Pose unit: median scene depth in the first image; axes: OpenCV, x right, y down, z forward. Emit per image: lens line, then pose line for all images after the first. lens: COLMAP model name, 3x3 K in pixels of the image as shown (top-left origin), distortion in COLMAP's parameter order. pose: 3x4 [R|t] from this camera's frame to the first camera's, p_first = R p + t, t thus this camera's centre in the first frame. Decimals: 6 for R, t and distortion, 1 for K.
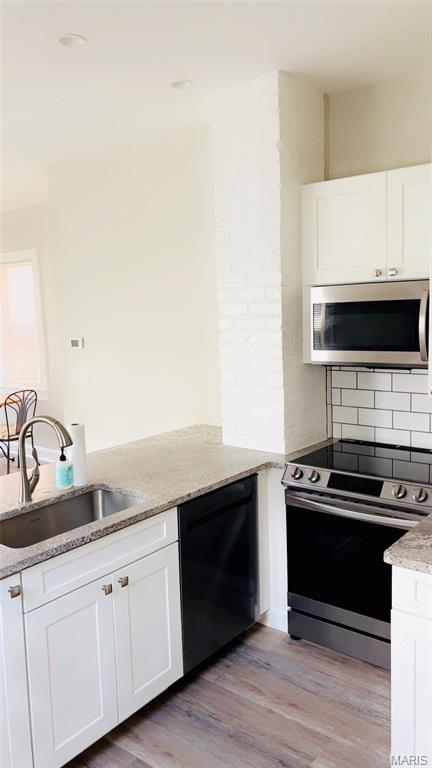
lens RADIAL K [[608.9, 0, 218.8], [0, 608.9, 380.7], [0, 0, 1]] dist [0.038234, -0.009403]
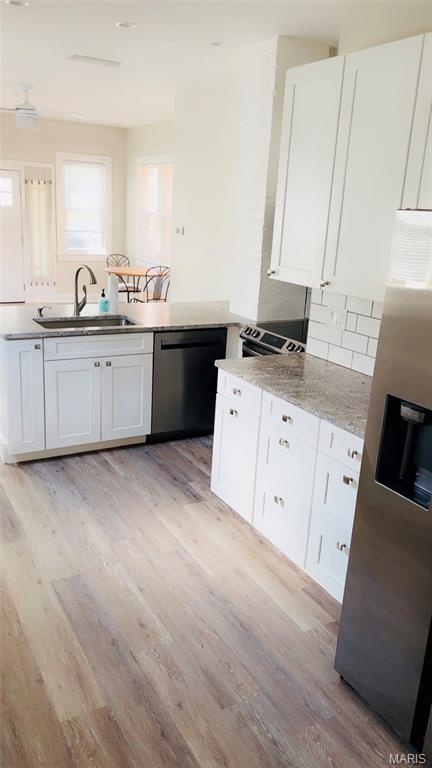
lens RADIAL K [[608.9, 0, 218.8], [0, 608.9, 380.7], [0, 0, 1]] dist [0.038234, -0.009403]
pose [[0.922868, 0.182486, -0.339138, 1.024139], [-0.128084, 0.975916, 0.176584, 0.032872], [0.363194, -0.119525, 0.924015, -0.710849]]
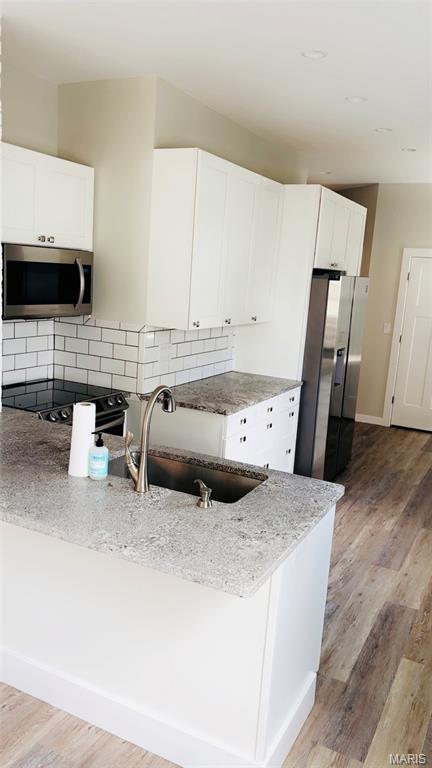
lens RADIAL K [[608.9, 0, 218.8], [0, 608.9, 380.7], [0, 0, 1]] dist [0.038234, -0.009403]
pose [[-0.188308, -0.158513, 0.969234, -2.097918], [0.059205, 0.983262, 0.172310, -0.180356], [-0.980324, 0.089831, -0.175771, 1.834436]]
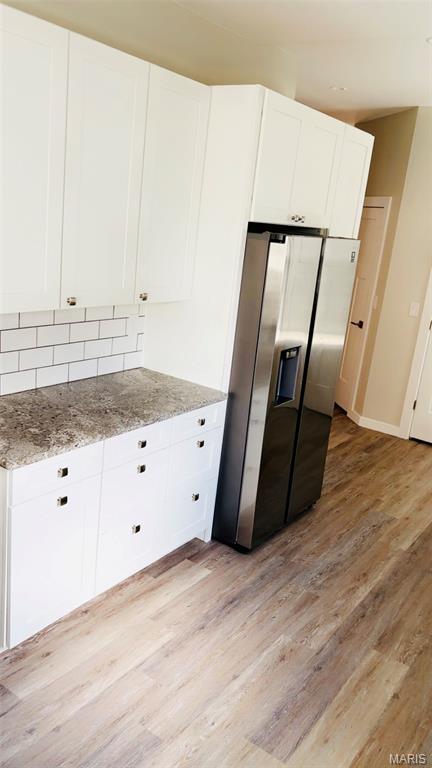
lens RADIAL K [[608.9, 0, 218.8], [0, 608.9, 380.7], [0, 0, 1]] dist [0.038234, -0.009403]
pose [[-0.047329, -0.239902, 0.969643, -1.130212], [0.019095, 0.970336, 0.241006, -0.159026], [-0.998697, 0.029922, -0.041344, 0.948618]]
